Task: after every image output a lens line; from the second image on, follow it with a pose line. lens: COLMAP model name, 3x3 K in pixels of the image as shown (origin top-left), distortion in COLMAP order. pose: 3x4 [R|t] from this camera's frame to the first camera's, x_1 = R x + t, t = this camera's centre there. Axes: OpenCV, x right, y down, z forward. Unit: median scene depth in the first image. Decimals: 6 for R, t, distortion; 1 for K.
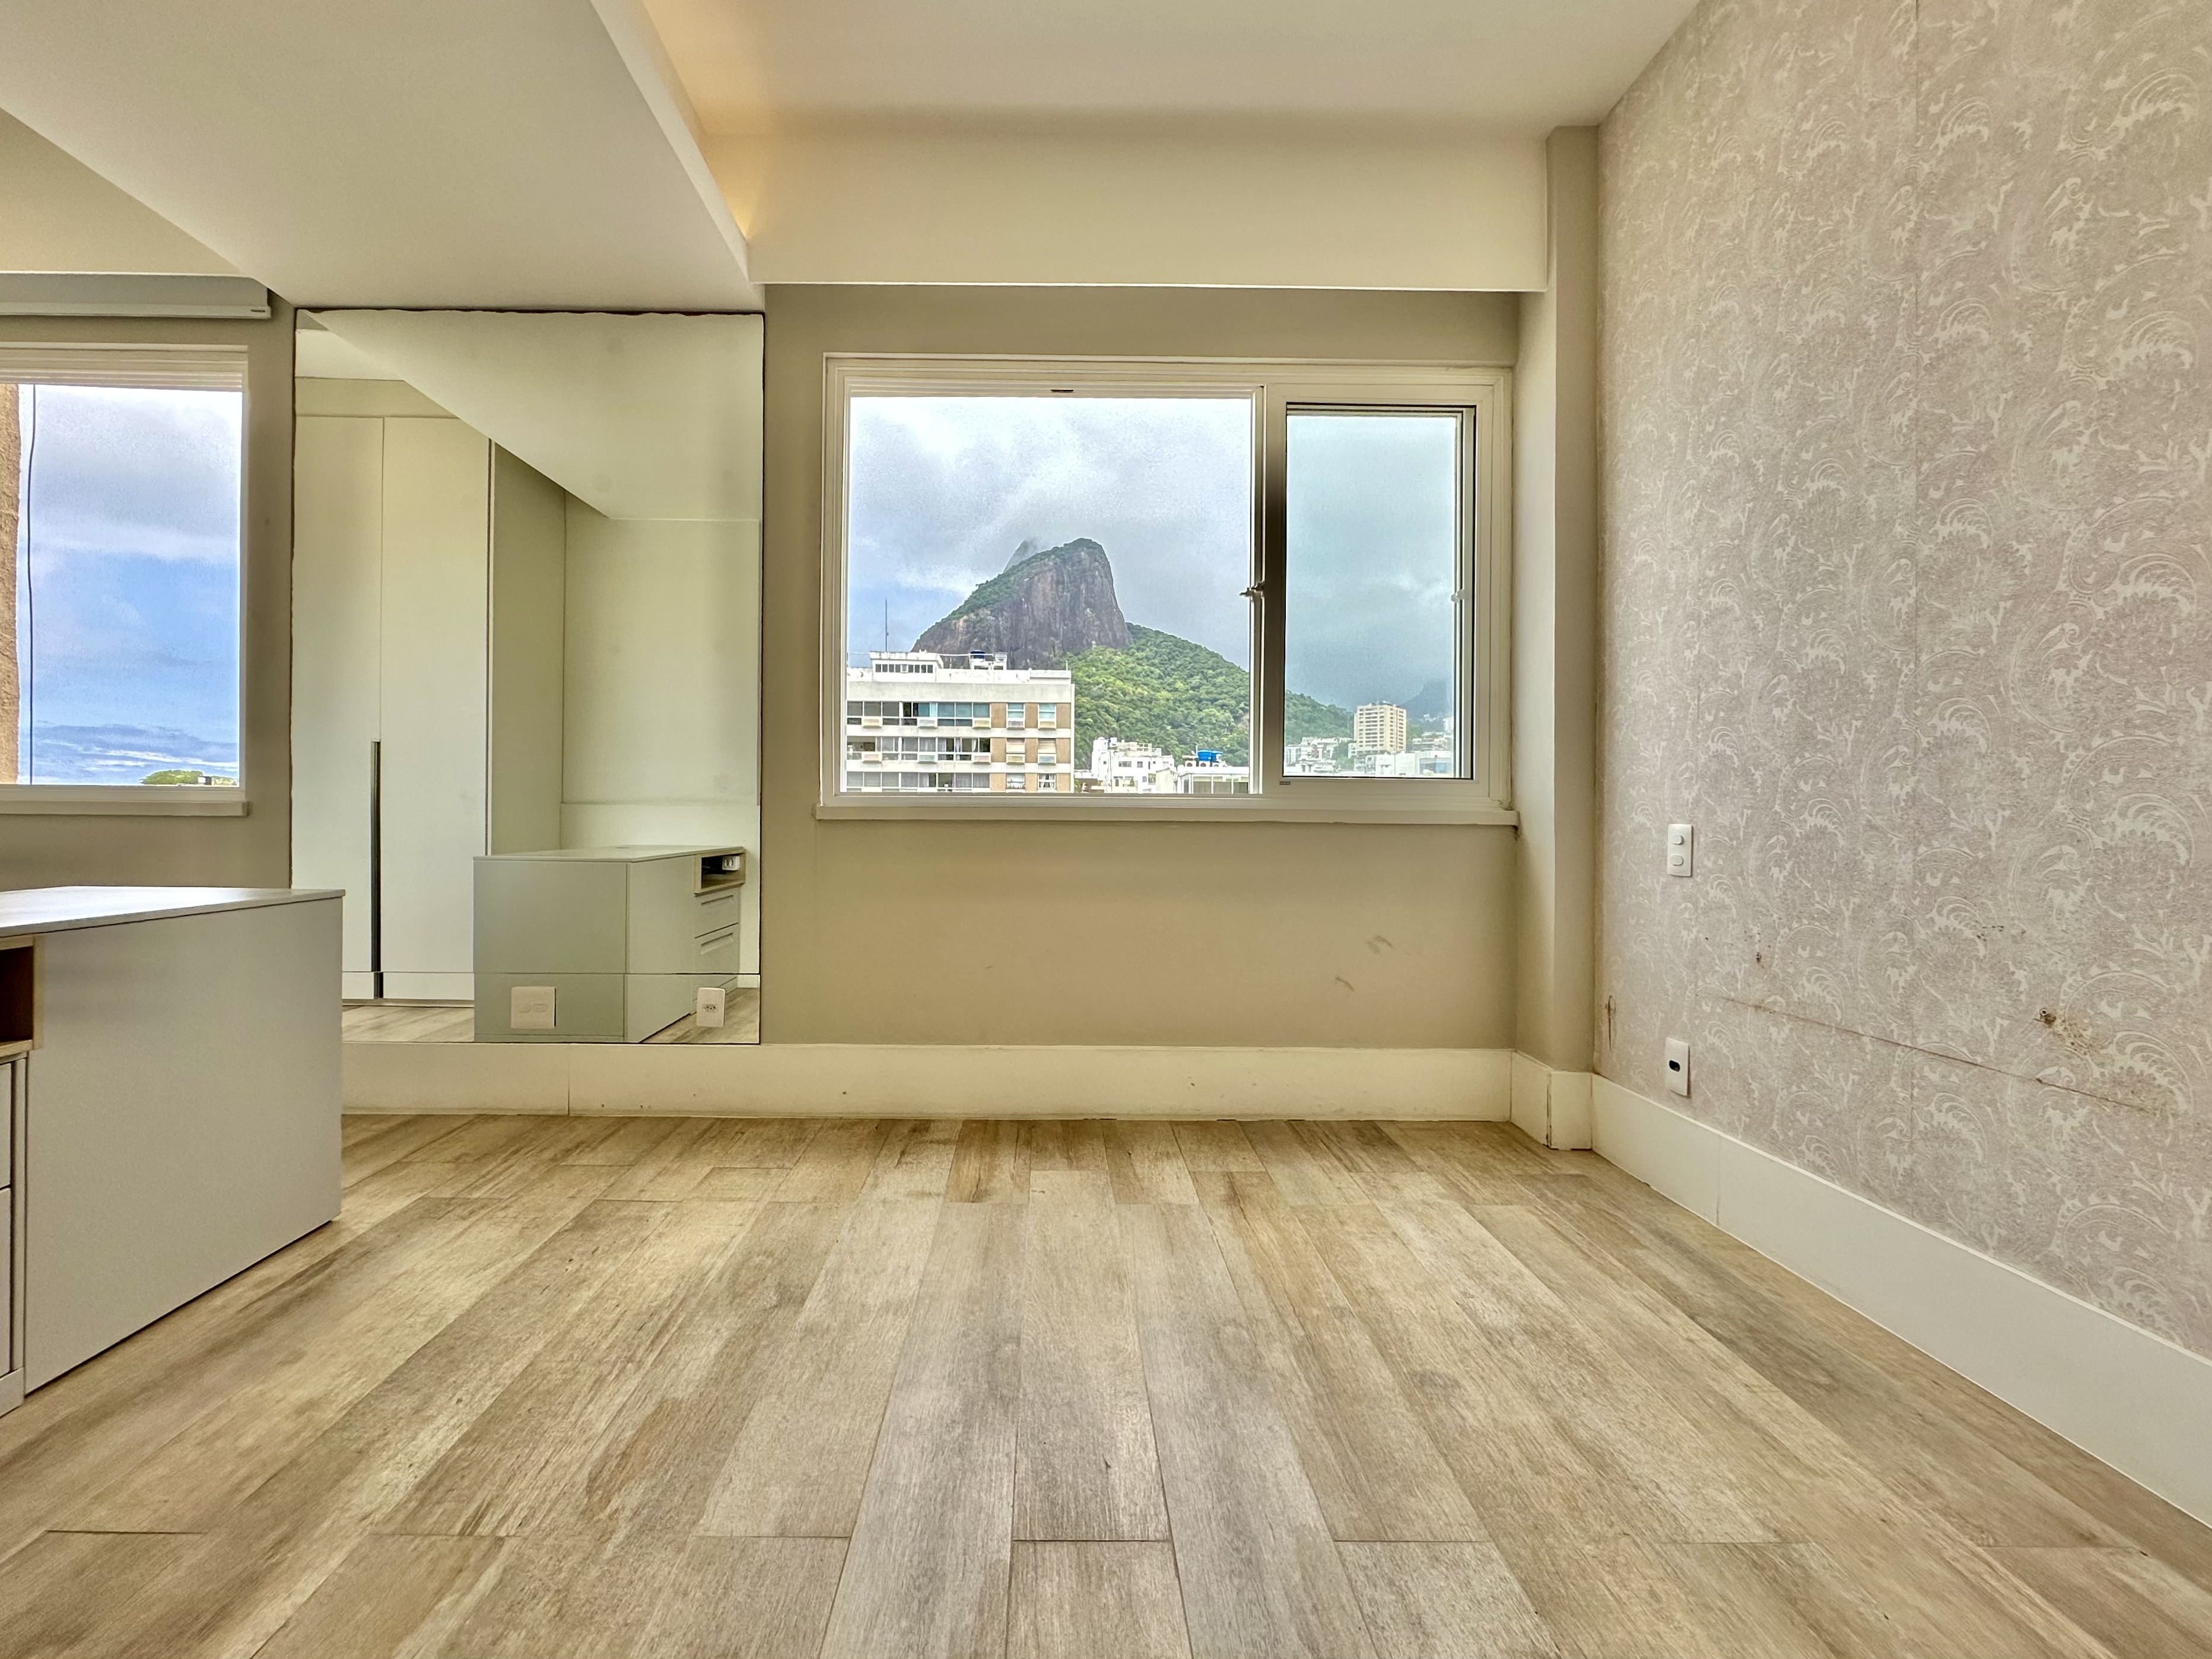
lens RADIAL K [[960.1, 0, 1048.4], [0, 960.1, 811.3], [0, 0, 1]] dist [0.000906, 0.000537]
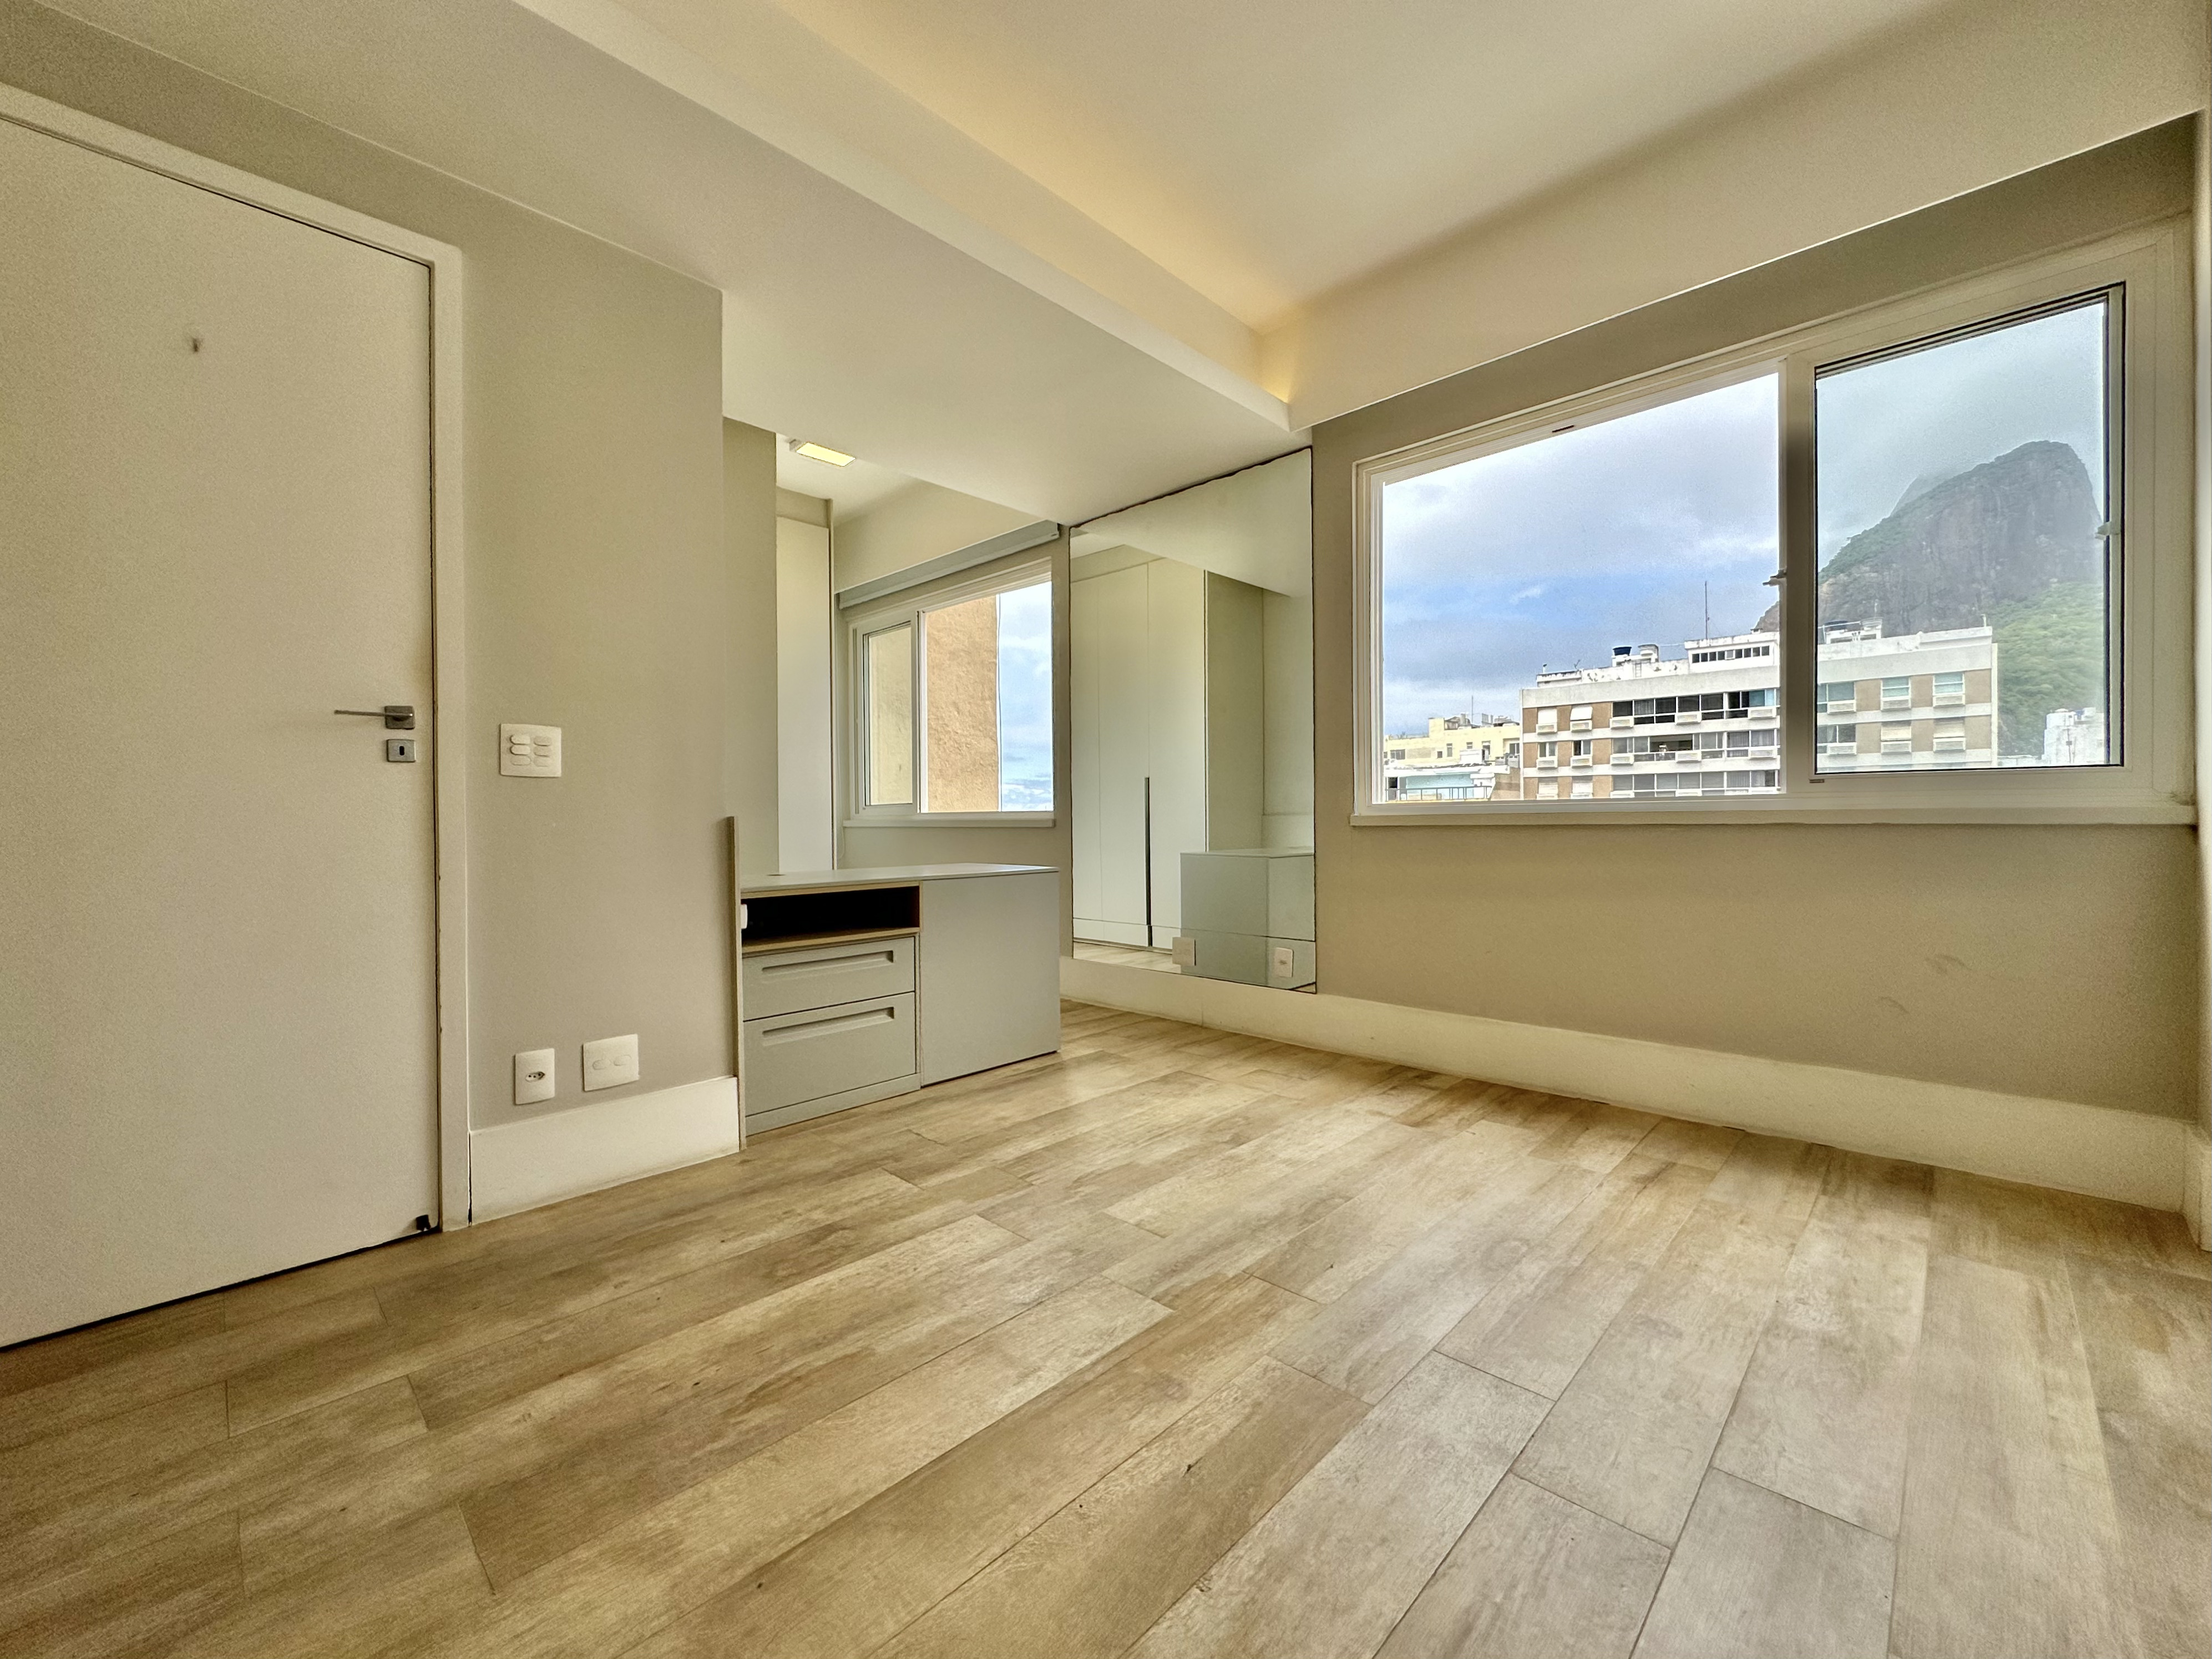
lens RADIAL K [[894.2, 0, 1106.0], [0, 894.2, 829.5], [0, 0, 1]] dist [0.000164, 0.000353]
pose [[0.716475, -0.007395, -0.697573, 0.440670], [0.015683, 0.999862, 0.005507, 0.001758], [0.697436, -0.014886, 0.716492, -0.116970]]
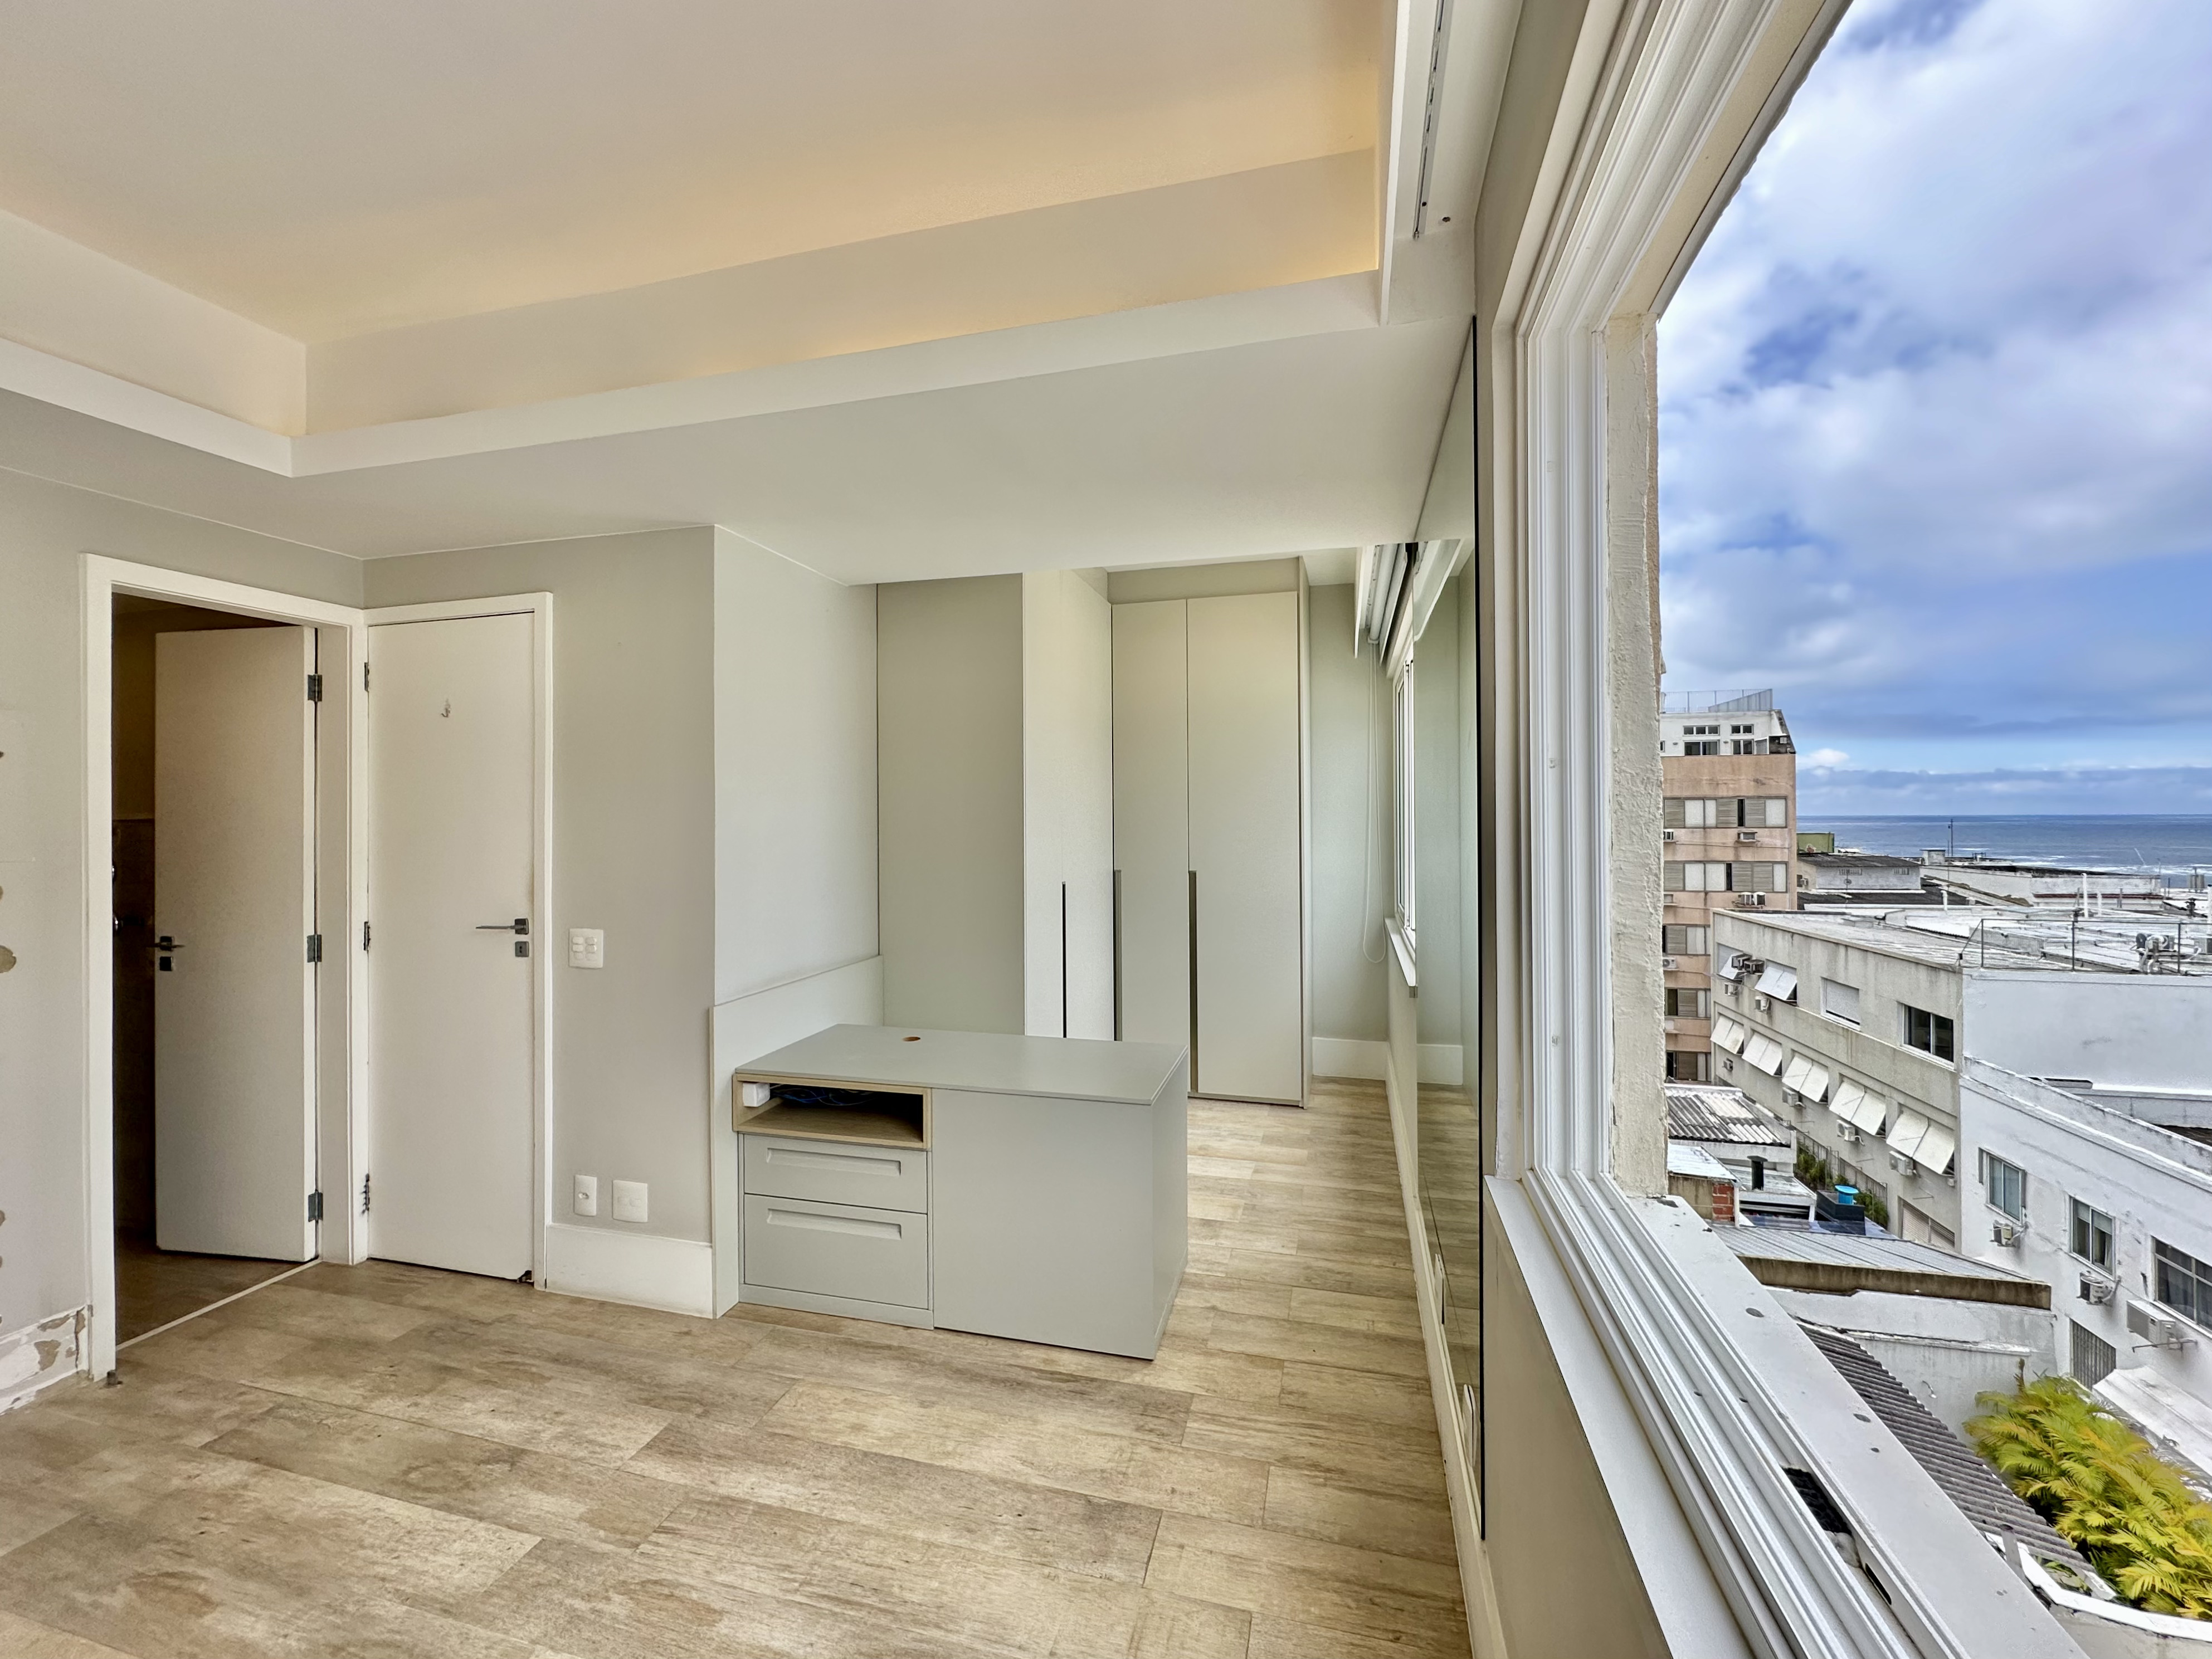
lens RADIAL K [[903.8, 0, 1102.5], [0, 903.8, 816.0], [0, 0, 1]] dist [-0.001435, -0.000184]
pose [[-0.259561, -0.005434, -0.965711, 0.375558], [0.002091, 0.999979, -0.006189, -0.251991], [0.965724, -0.003626, -0.259544, 1.119845]]
